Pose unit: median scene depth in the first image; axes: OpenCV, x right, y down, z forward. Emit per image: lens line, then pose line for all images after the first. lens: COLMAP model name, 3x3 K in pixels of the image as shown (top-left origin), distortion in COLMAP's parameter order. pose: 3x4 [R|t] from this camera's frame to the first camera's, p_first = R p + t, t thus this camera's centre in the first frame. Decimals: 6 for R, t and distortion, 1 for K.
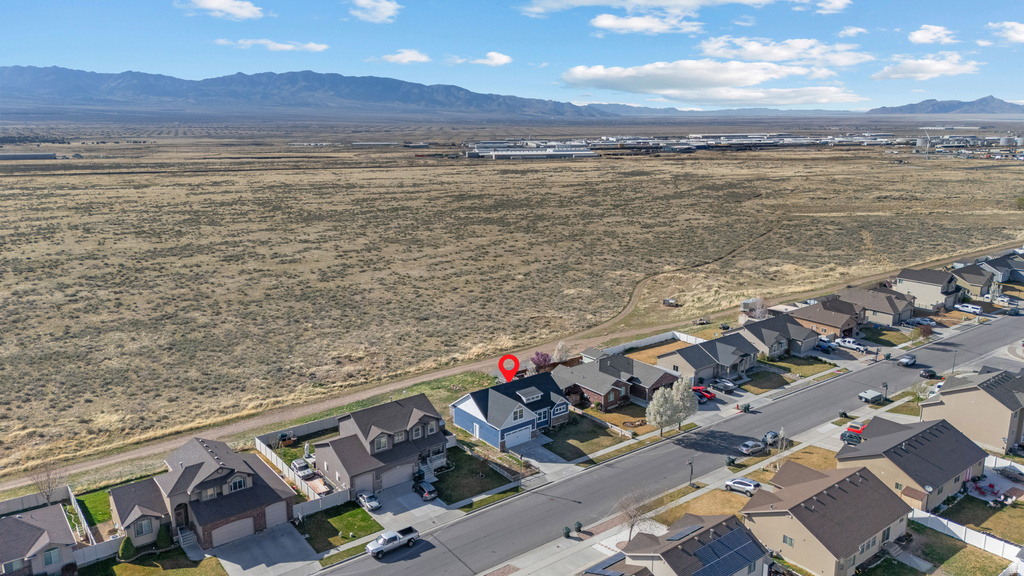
lens RADIAL K [[747.1, 0, 511.2], [0, 747.1, 288.6], [0, 0, 1]] dist [0.077200, -0.071870]
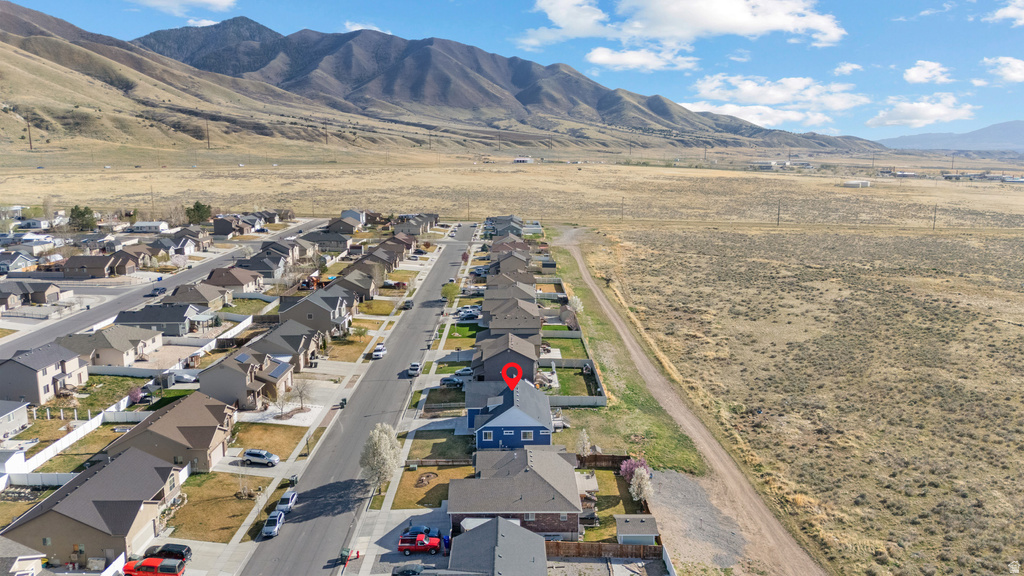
lens RADIAL K [[747.1, 0, 501.9], [0, 747.1, 277.1], [0, 0, 1]] dist [0.077200, -0.071870]
pose [[-0.616999, 0.132827, -0.775673, 0.718422], [-0.179256, 0.936021, 0.302872, -0.293893], [0.766276, 0.325916, -0.553715, 1.420431]]
